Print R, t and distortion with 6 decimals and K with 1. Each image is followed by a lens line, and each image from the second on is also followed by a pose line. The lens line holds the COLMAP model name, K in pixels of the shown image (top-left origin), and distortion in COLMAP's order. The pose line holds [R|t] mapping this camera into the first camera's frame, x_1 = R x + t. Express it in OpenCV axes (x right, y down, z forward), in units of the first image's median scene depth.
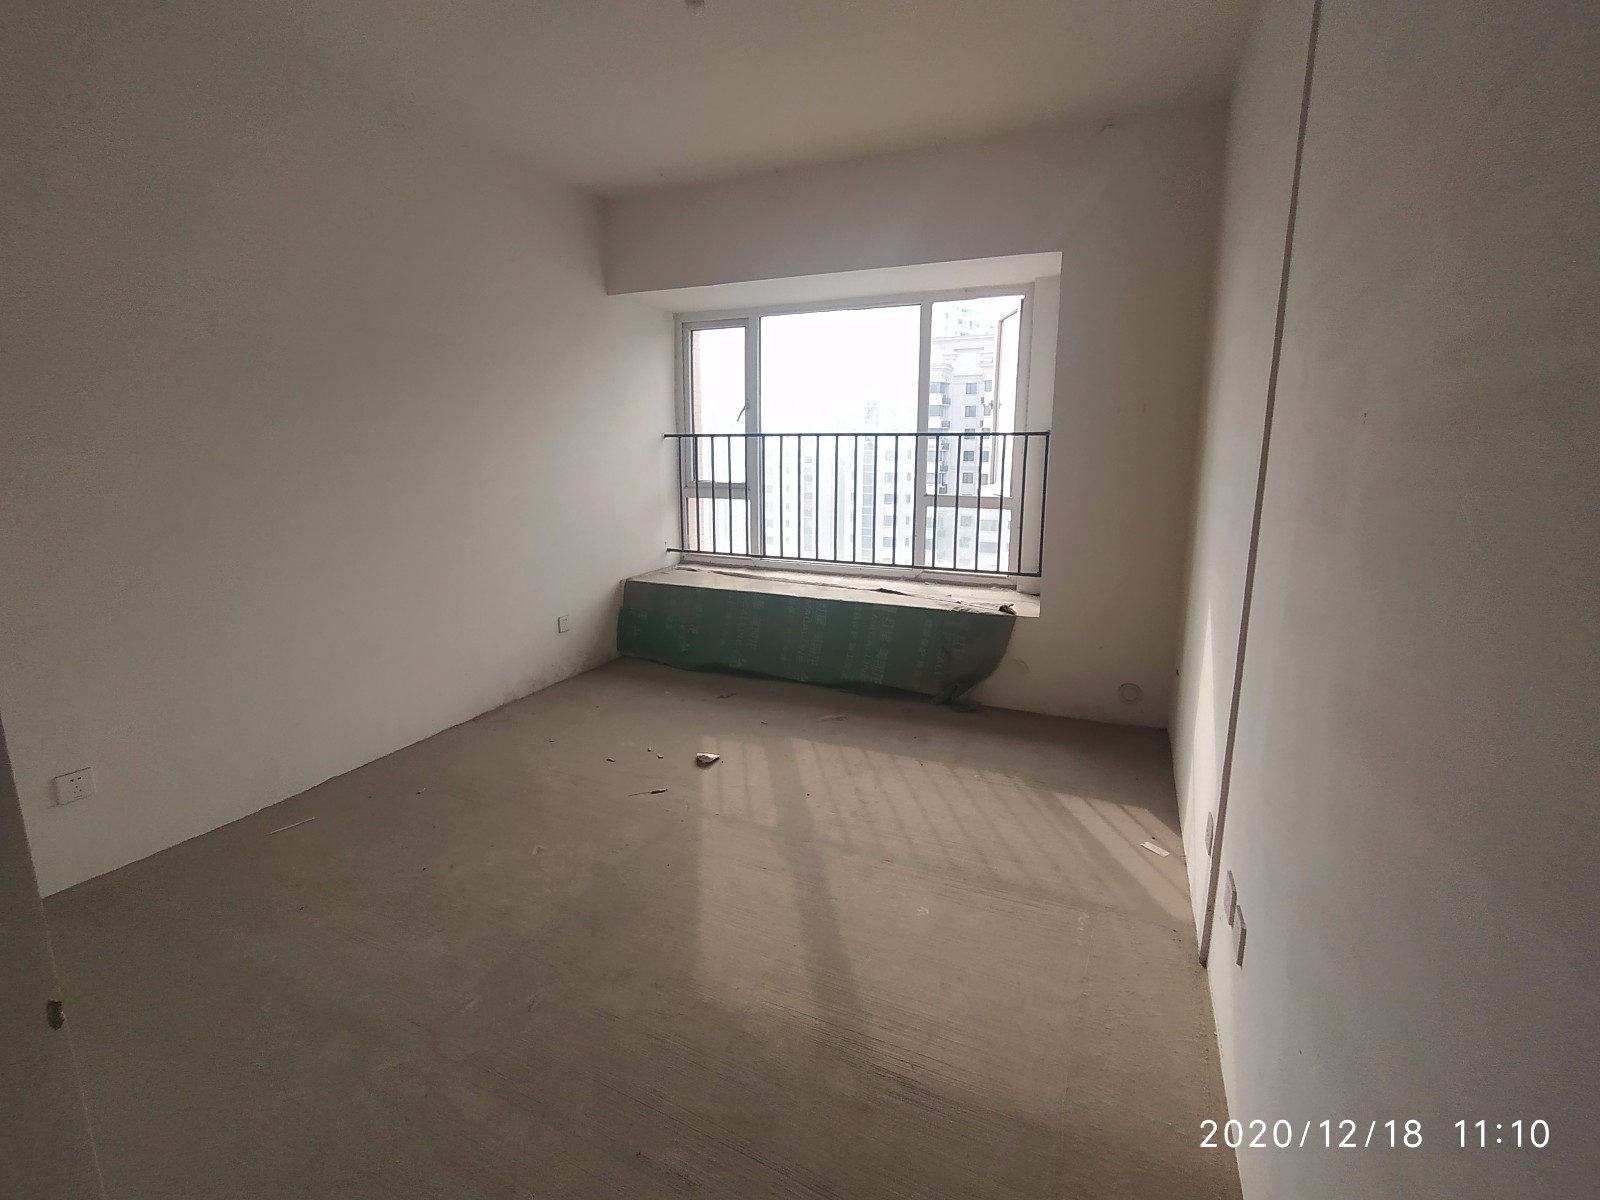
lens RADIAL K [[729.5, 0, 791.5], [0, 729.5, 592.6], [0, 0, 1]] dist [-0.005590, 0.003948]
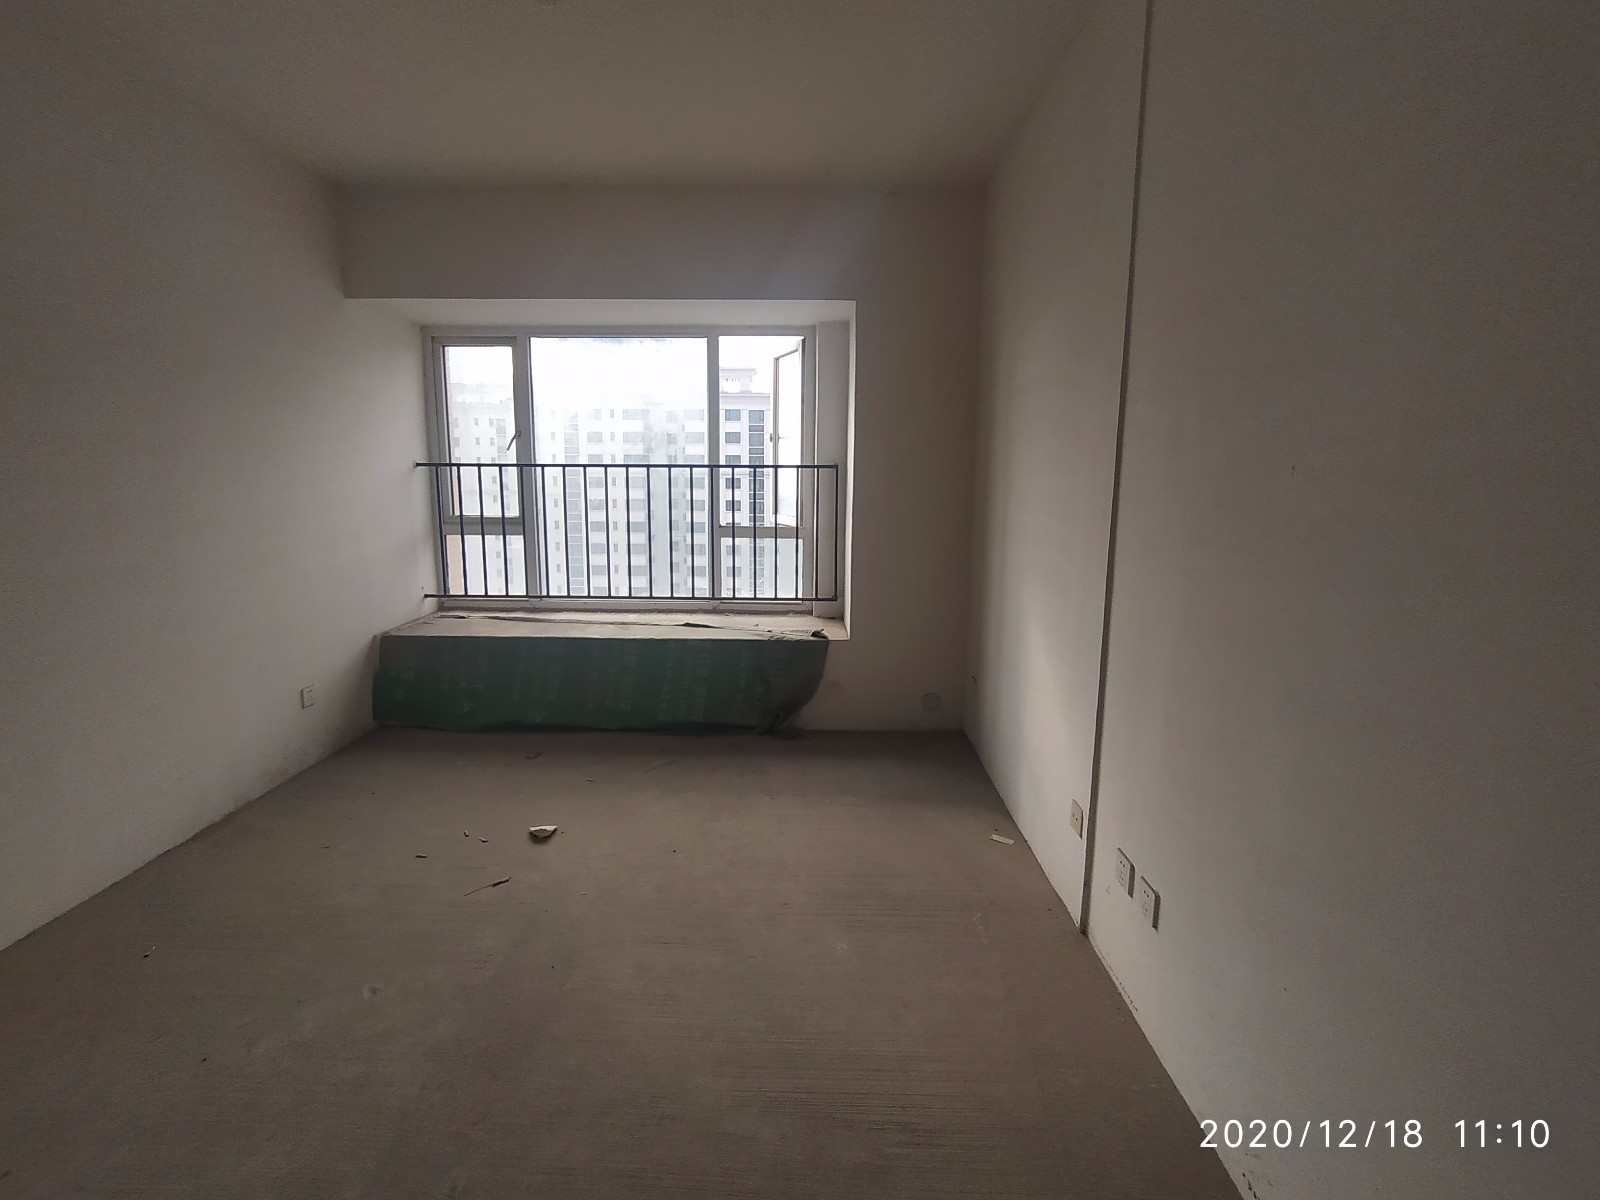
lens RADIAL K [[729.5, 0, 800.8], [0, 729.5, 594.1], [0, 0, 1]] dist [-0.005590, 0.003948]
pose [[0.918186, -0.059634, 0.391636, -0.118339], [0.072644, 0.997187, -0.018472, -0.015202], [-0.389432, 0.045410, 0.919935, 0.042926]]
